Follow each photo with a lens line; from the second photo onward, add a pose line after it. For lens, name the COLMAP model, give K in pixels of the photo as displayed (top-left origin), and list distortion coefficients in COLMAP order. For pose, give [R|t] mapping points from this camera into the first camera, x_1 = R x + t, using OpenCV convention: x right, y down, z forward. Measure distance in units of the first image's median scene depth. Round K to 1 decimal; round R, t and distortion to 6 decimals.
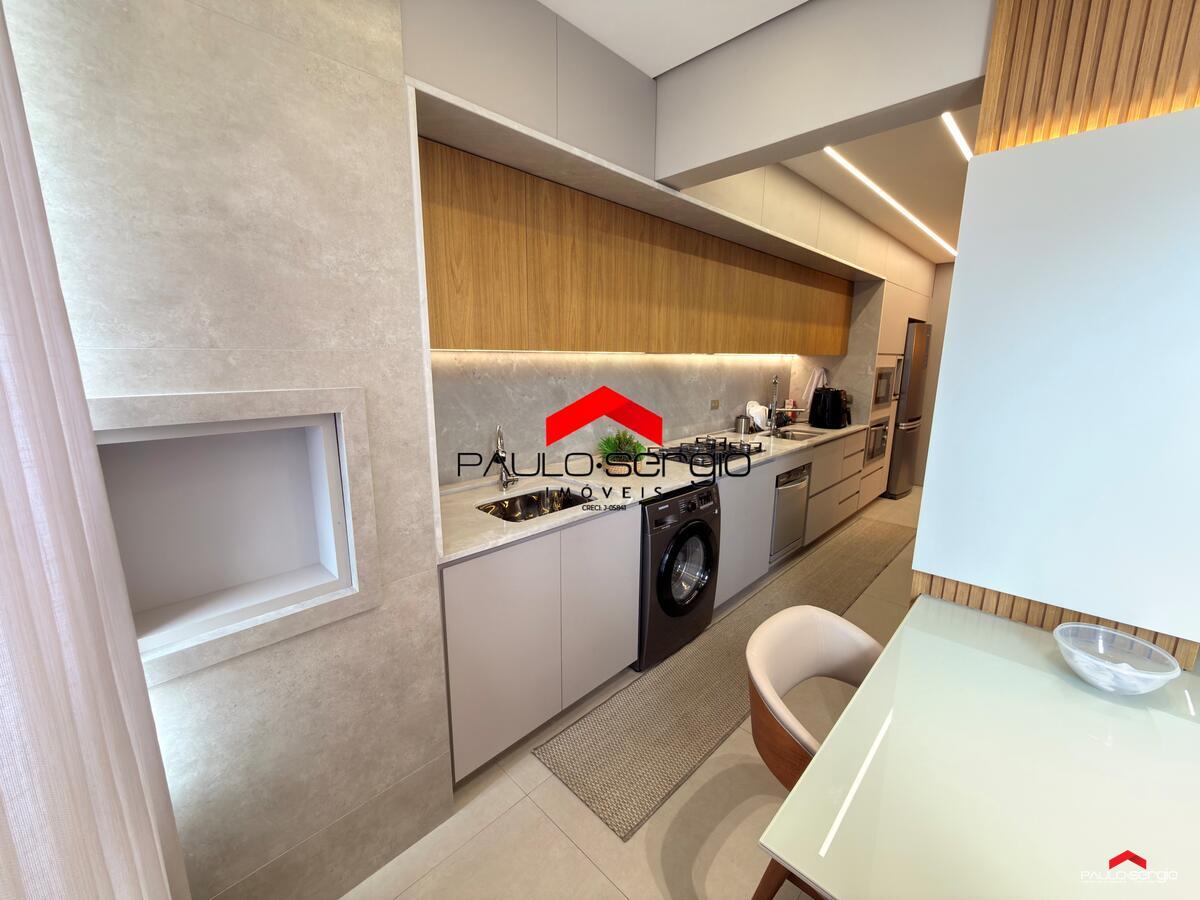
lens RADIAL K [[479.2, 0, 591.2], [0, 479.2, 451.1], [0, 0, 1]] dist [0.001681, 0.000426]
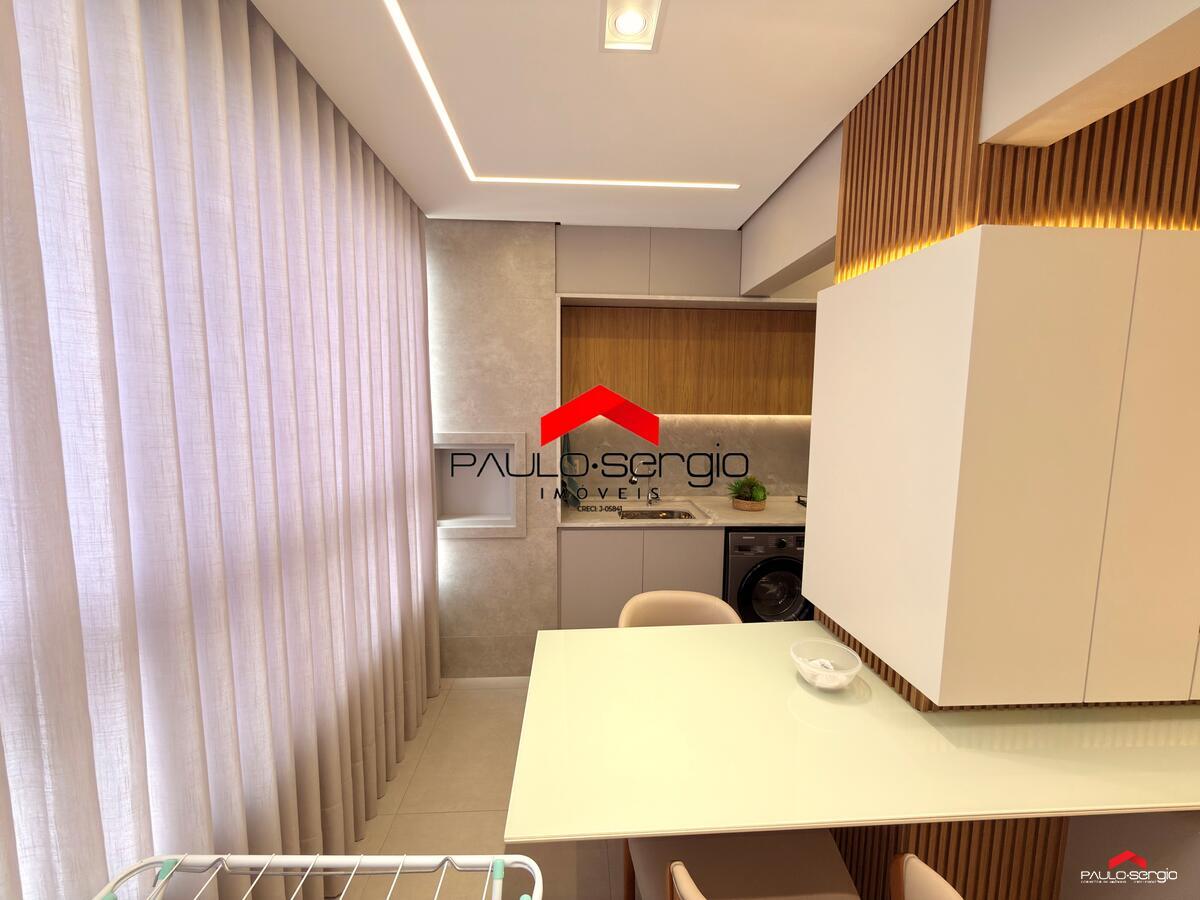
lens RADIAL K [[479.2, 0, 602.6], [0, 479.2, 452.3], [0, 0, 1]] dist [0.001681, 0.000426]
pose [[0.739366, 0.071972, -0.669446, 1.104532], [-0.132972, 0.990296, -0.040393, -0.003458], [0.660043, 0.118883, 0.741761, -0.340247]]
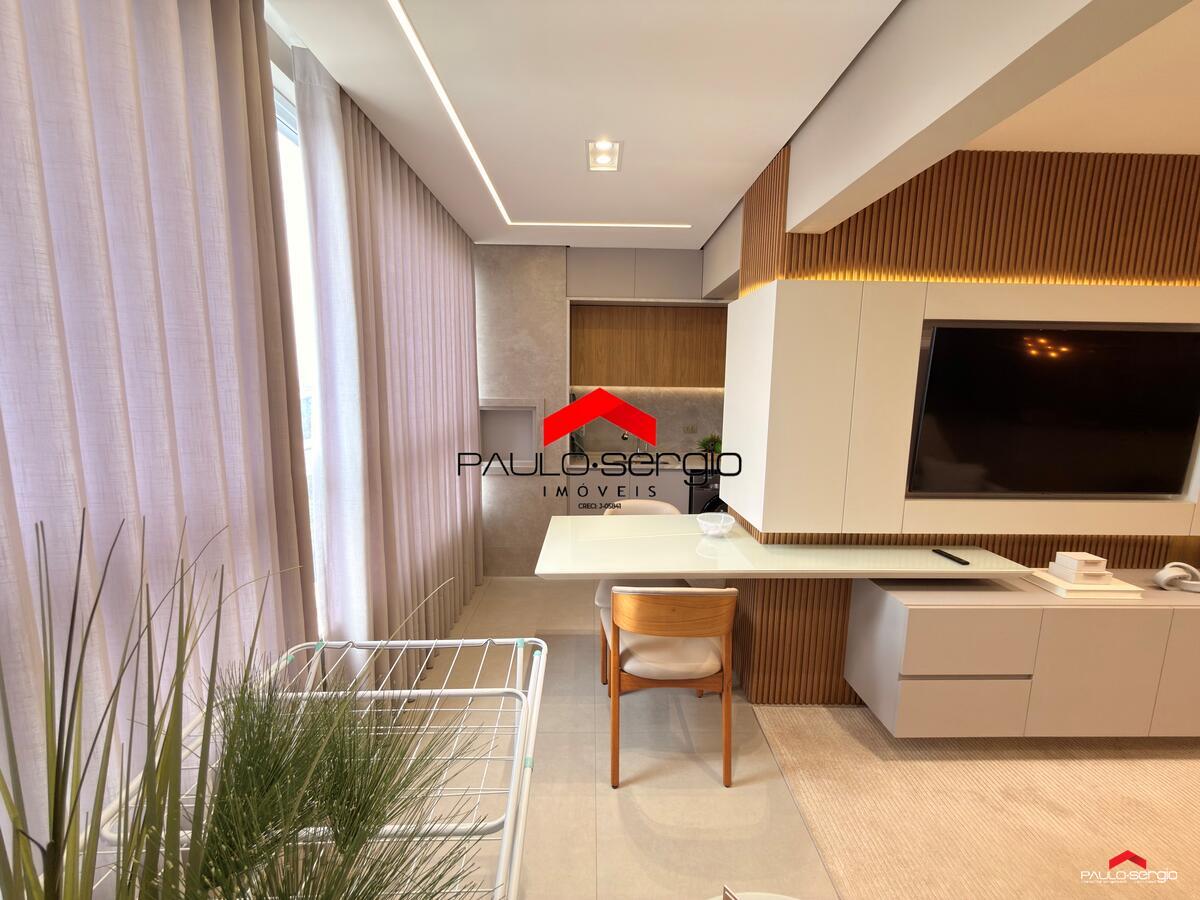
lens RADIAL K [[479.2, 0, 602.5], [0, 479.2, 450.7], [0, 0, 1]] dist [0.001681, 0.000426]
pose [[0.713890, 0.099678, -0.693127, 1.685635], [-0.140971, 0.990010, -0.002821, 0.129898], [0.685922, 0.099725, 0.720810, -0.793382]]
